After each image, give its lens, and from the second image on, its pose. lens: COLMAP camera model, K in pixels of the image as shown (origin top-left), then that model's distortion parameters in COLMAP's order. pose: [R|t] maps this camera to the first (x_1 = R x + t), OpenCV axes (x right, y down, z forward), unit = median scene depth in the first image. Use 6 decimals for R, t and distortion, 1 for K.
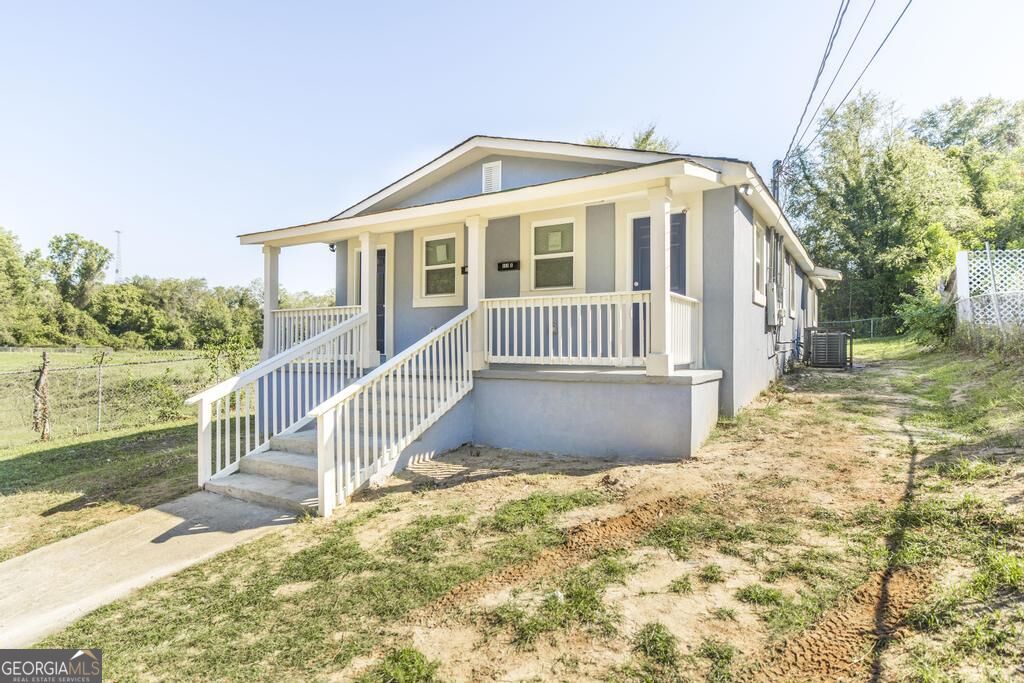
lens RADIAL K [[570.3, 0, 507.1], [0, 570.3, 348.6], [0, 0, 1]] dist [-0.008687, 0.001129]
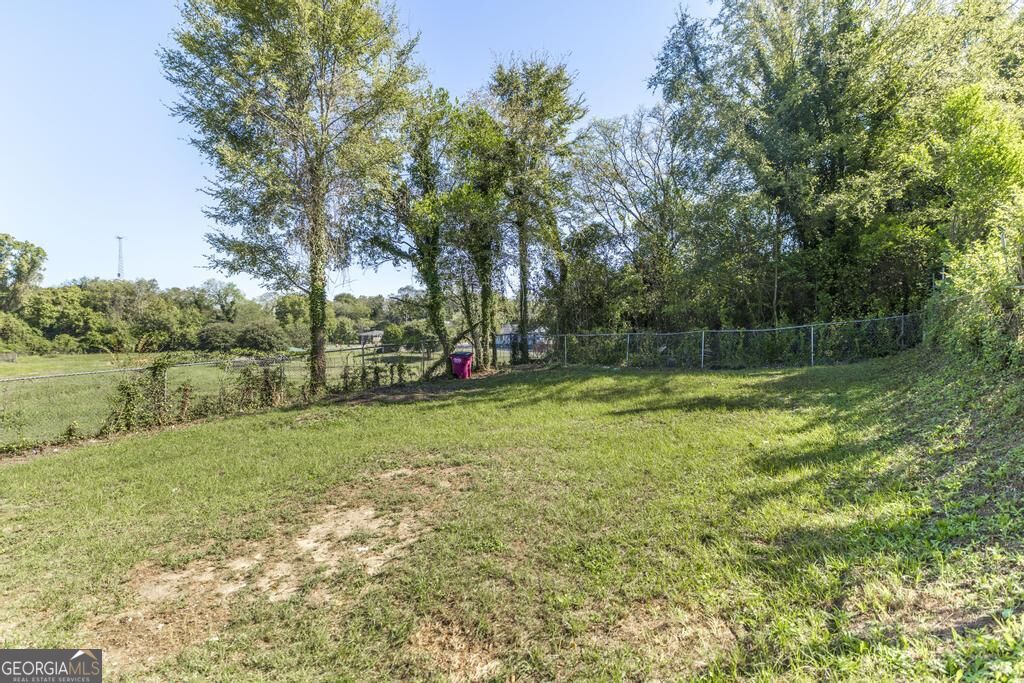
lens RADIAL K [[500.3, 0, 509.3], [0, 500.3, 347.5], [0, 0, 1]] dist [-0.002386, 0.000331]
pose [[0.999939, -0.009984, -0.004761, 0.106187], [0.010043, 0.999871, 0.012546, -0.011623], [0.004635, -0.012593, 0.999910, 0.156597]]
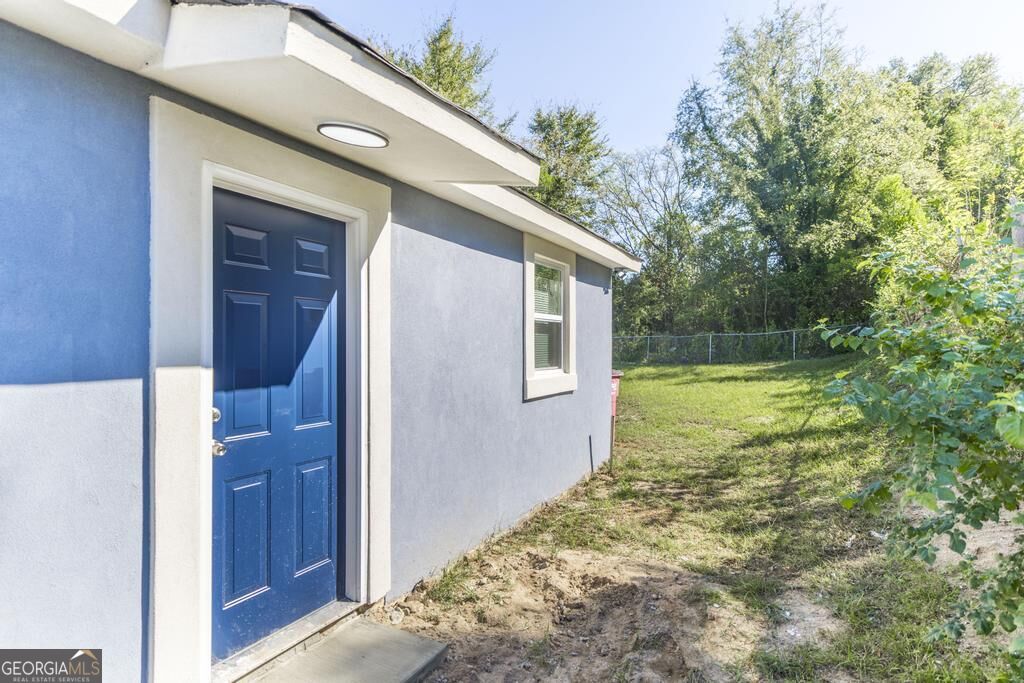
lens RADIAL K [[536.0, 0, 518.0], [0, 536.0, 344.9], [0, 0, 1]] dist [0.003841, 0.000015]
pose [[0.997564, -0.003207, 0.069683, 0.077047], [0.003538, 0.999983, -0.004622, -0.009473], [-0.069667, 0.004857, 0.997558, 0.109954]]
